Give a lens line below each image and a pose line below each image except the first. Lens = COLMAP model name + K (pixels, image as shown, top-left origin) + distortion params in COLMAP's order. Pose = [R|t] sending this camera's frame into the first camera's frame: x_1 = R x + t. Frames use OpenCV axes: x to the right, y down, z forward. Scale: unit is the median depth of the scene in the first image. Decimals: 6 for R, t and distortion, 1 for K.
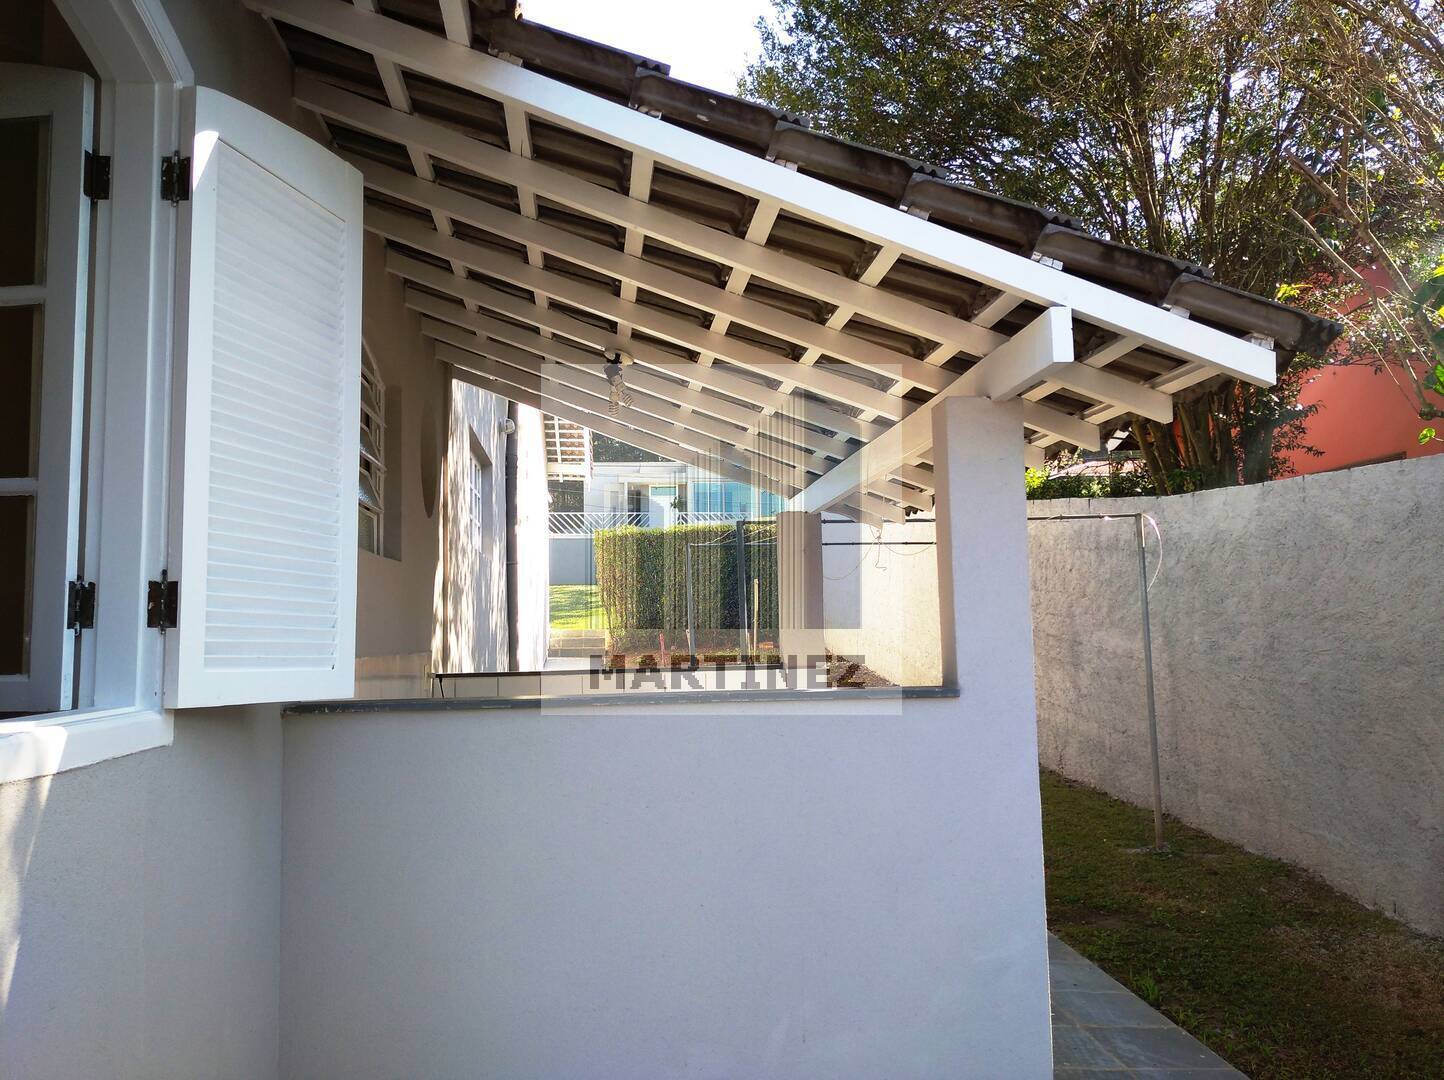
lens RADIAL K [[1217.9, 0, 722.0], [0, 1217.9, 540.0], [0, 0, 1]] dist [-0.003133, -0.001131]
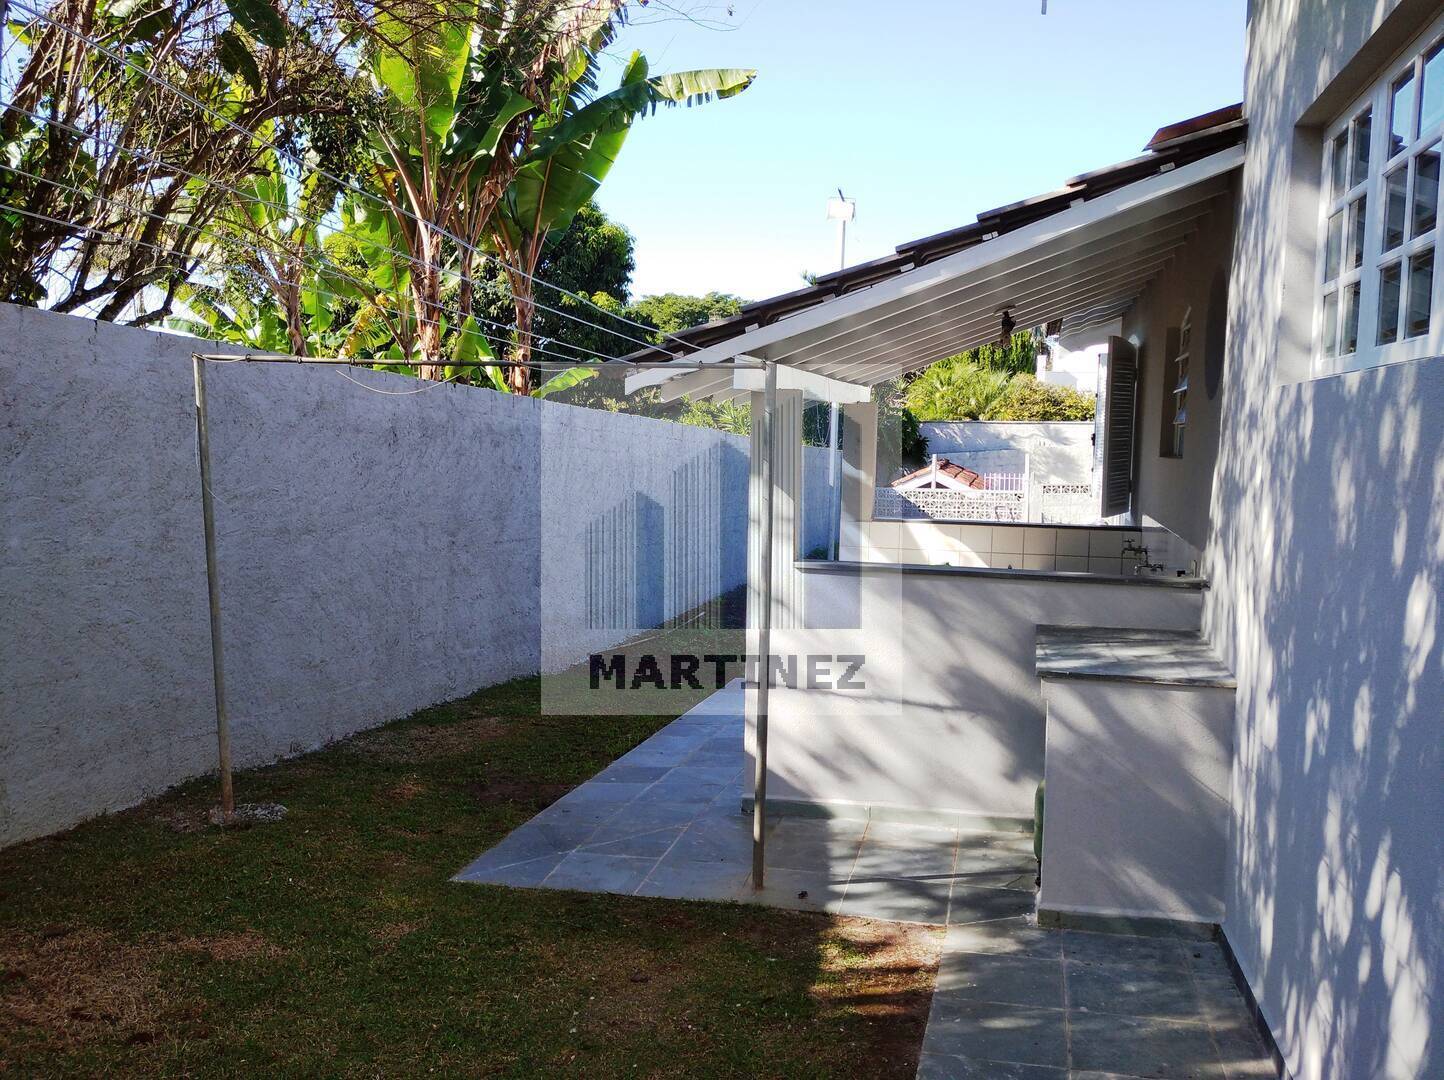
lens RADIAL K [[1217.9, 0, 722.0], [0, 1217.9, 540.0], [0, 0, 1]] dist [-0.003133, -0.001131]
pose [[-0.940788, -0.034733, 0.337213, -0.172265], [-0.032772, 0.999397, 0.011507, 0.066973], [-0.337409, -0.000225, -0.941358, 1.605936]]
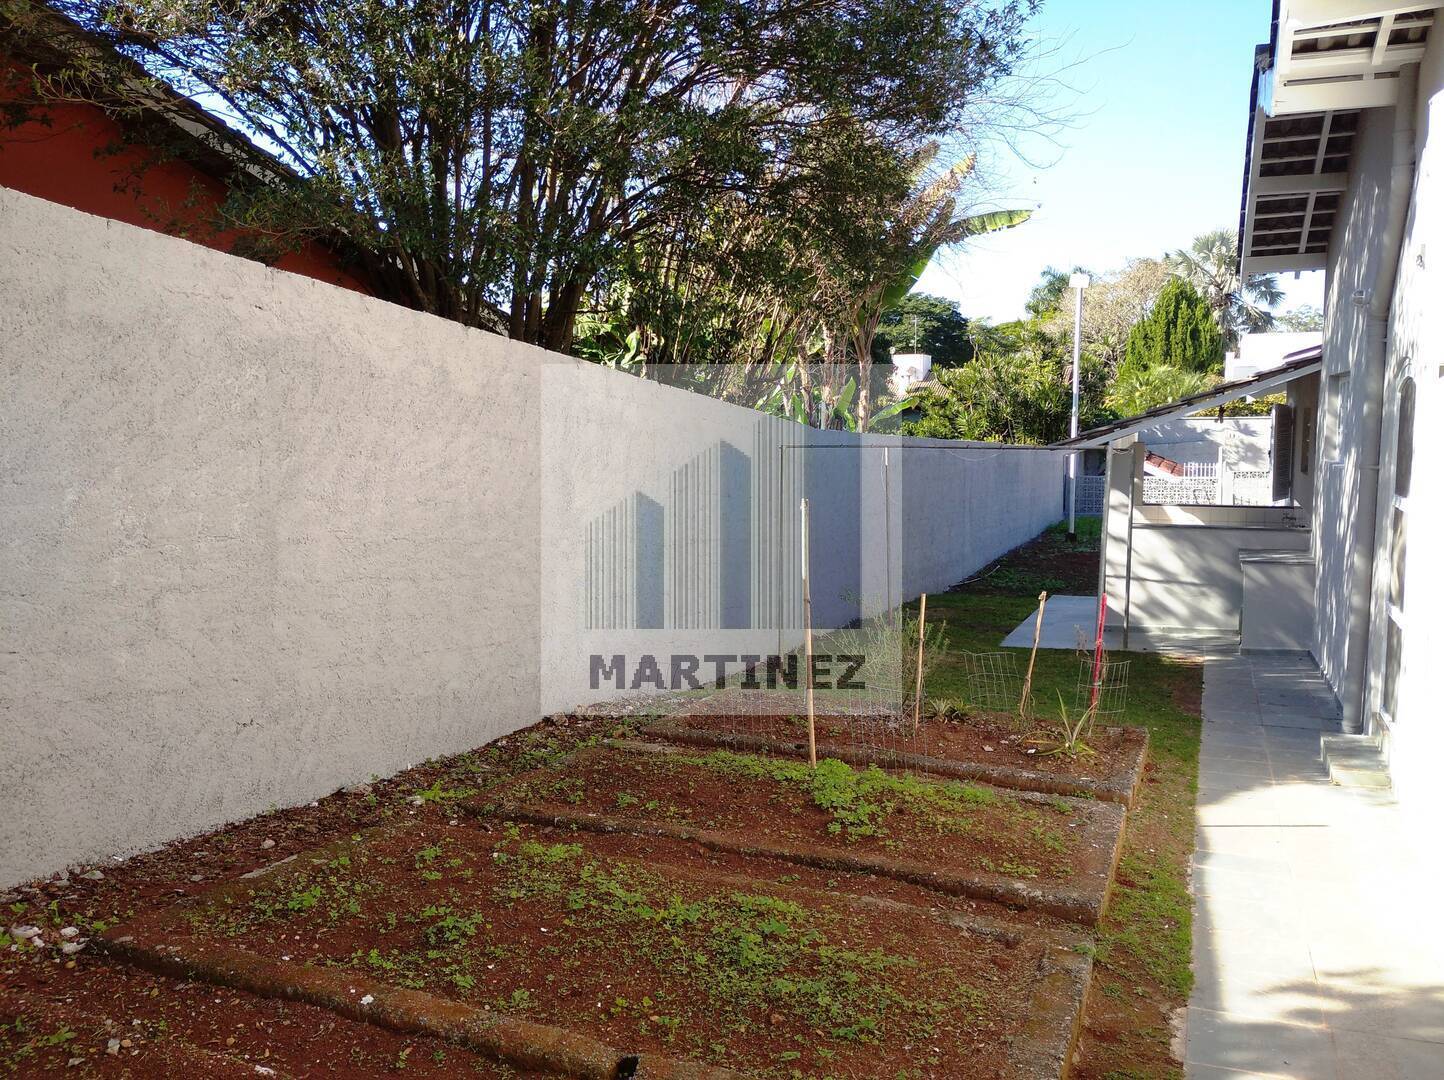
lens RADIAL K [[1217.9, 0, 722.0], [0, 1217.9, 540.0], [0, 0, 1]] dist [-0.003133, -0.001131]
pose [[-0.885527, -0.021286, 0.464099, -0.255869], [-0.011030, 0.999632, 0.024801, 0.072534], [-0.464456, 0.016843, -0.885436, 2.716423]]
